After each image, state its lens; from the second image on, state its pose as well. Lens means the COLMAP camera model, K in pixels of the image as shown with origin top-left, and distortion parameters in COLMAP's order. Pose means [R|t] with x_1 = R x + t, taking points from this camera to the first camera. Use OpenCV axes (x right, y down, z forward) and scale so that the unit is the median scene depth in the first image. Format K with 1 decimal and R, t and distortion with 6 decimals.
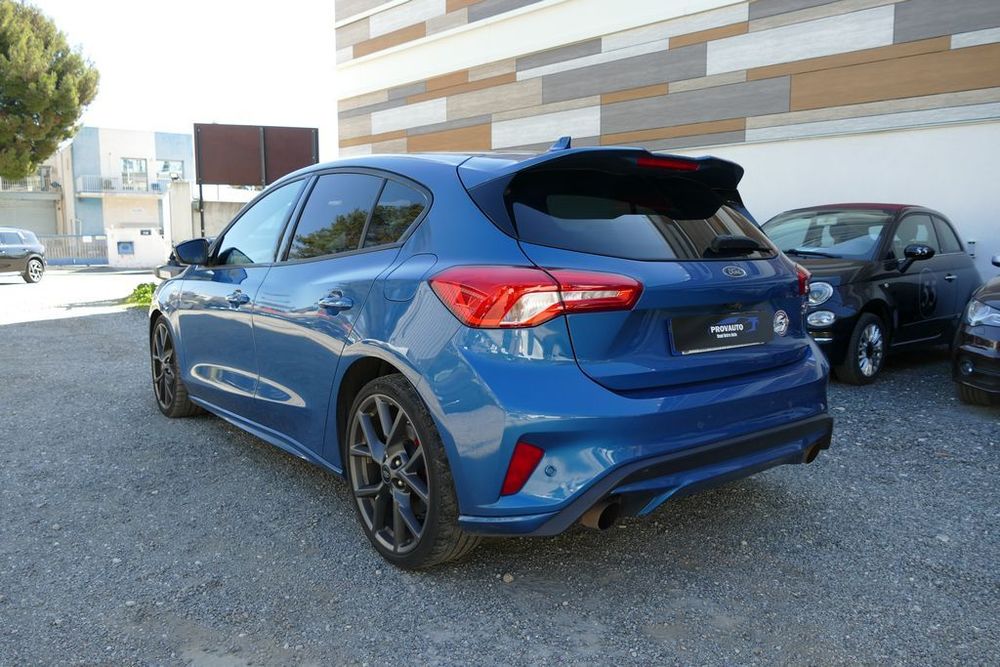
lens RADIAL K [[769.6, 0, 498.2], [0, 769.6, 337.0], [0, 0, 1]] dist [-0.035975, 0.007696]
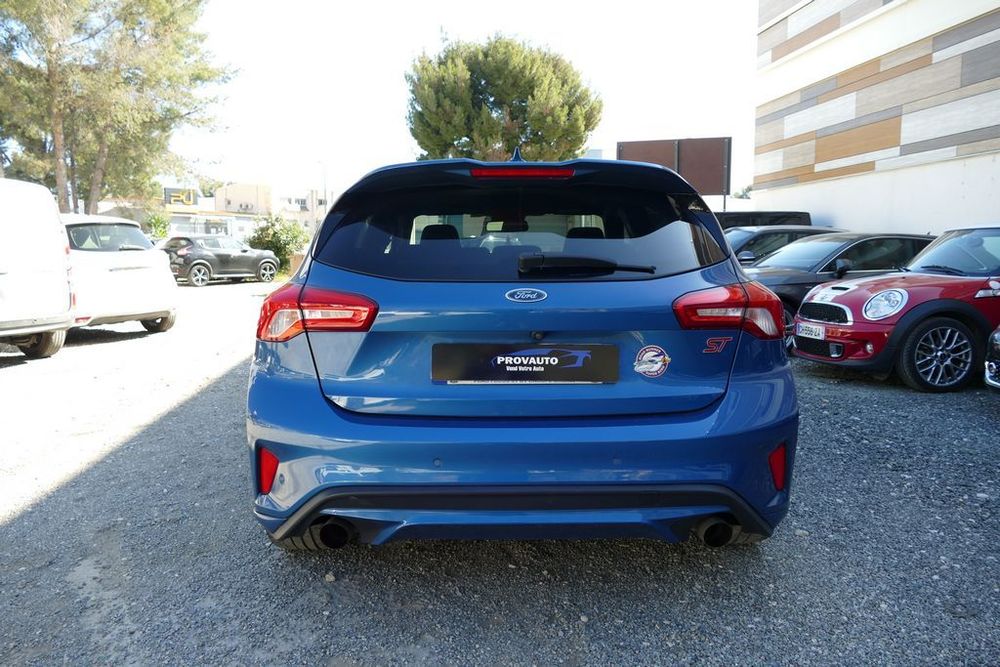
lens RADIAL K [[738.1, 0, 496.8], [0, 738.1, 332.8], [0, 0, 1]] dist [-0.021792, 0.004199]
pose [[0.794950, 0.067386, -0.602920, 0.123309], [-0.072459, 0.997244, 0.015920, -0.008524], [0.602332, 0.031031, 0.797642, 0.050388]]
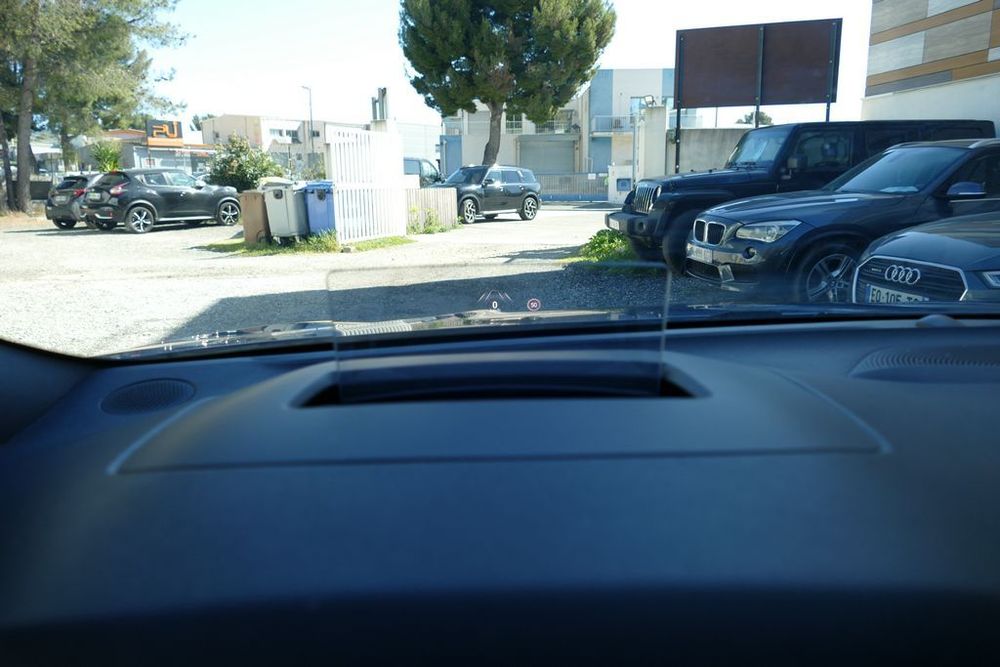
lens RADIAL K [[714.5, 0, 496.3], [0, 714.5, 334.0], [0, 0, 1]] dist [-0.018726, 0.005805]
pose [[0.796001, 0.116656, -0.593947, -0.065017], [-0.060538, 0.991676, 0.113642, -0.035638], [0.602260, -0.054503, 0.796437, 0.263663]]
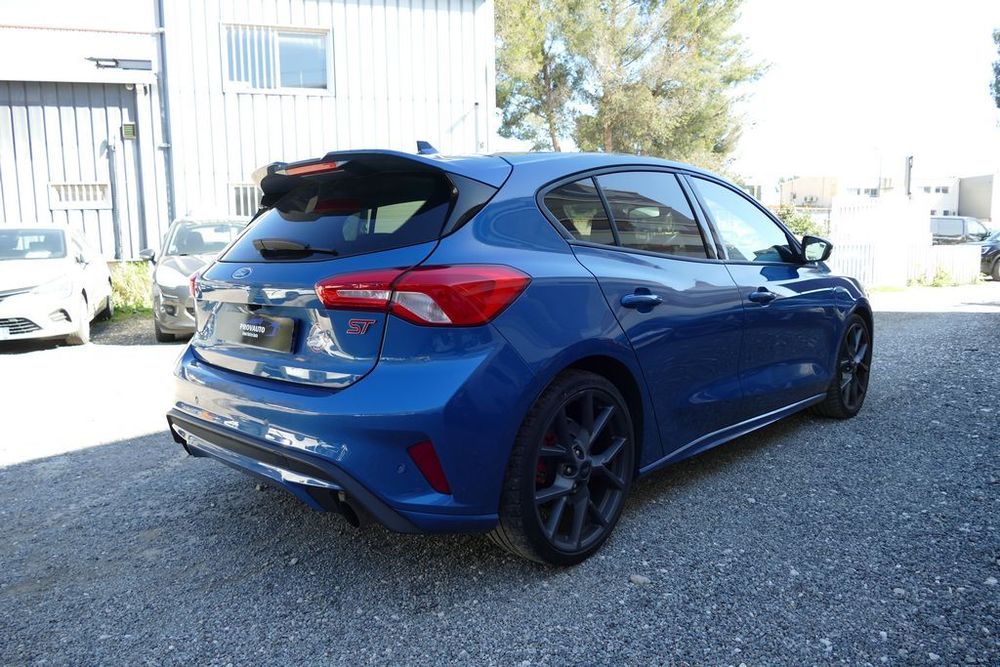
lens RADIAL K [[714.5, 0, 500.9], [0, 714.5, 340.6], [0, 0, 1]] dist [-0.018726, 0.005805]
pose [[0.159575, 0.127730, -0.978887, 0.206666], [-0.109527, 0.987763, 0.111034, -0.021967], [0.981091, 0.089496, 0.171612, 0.186498]]
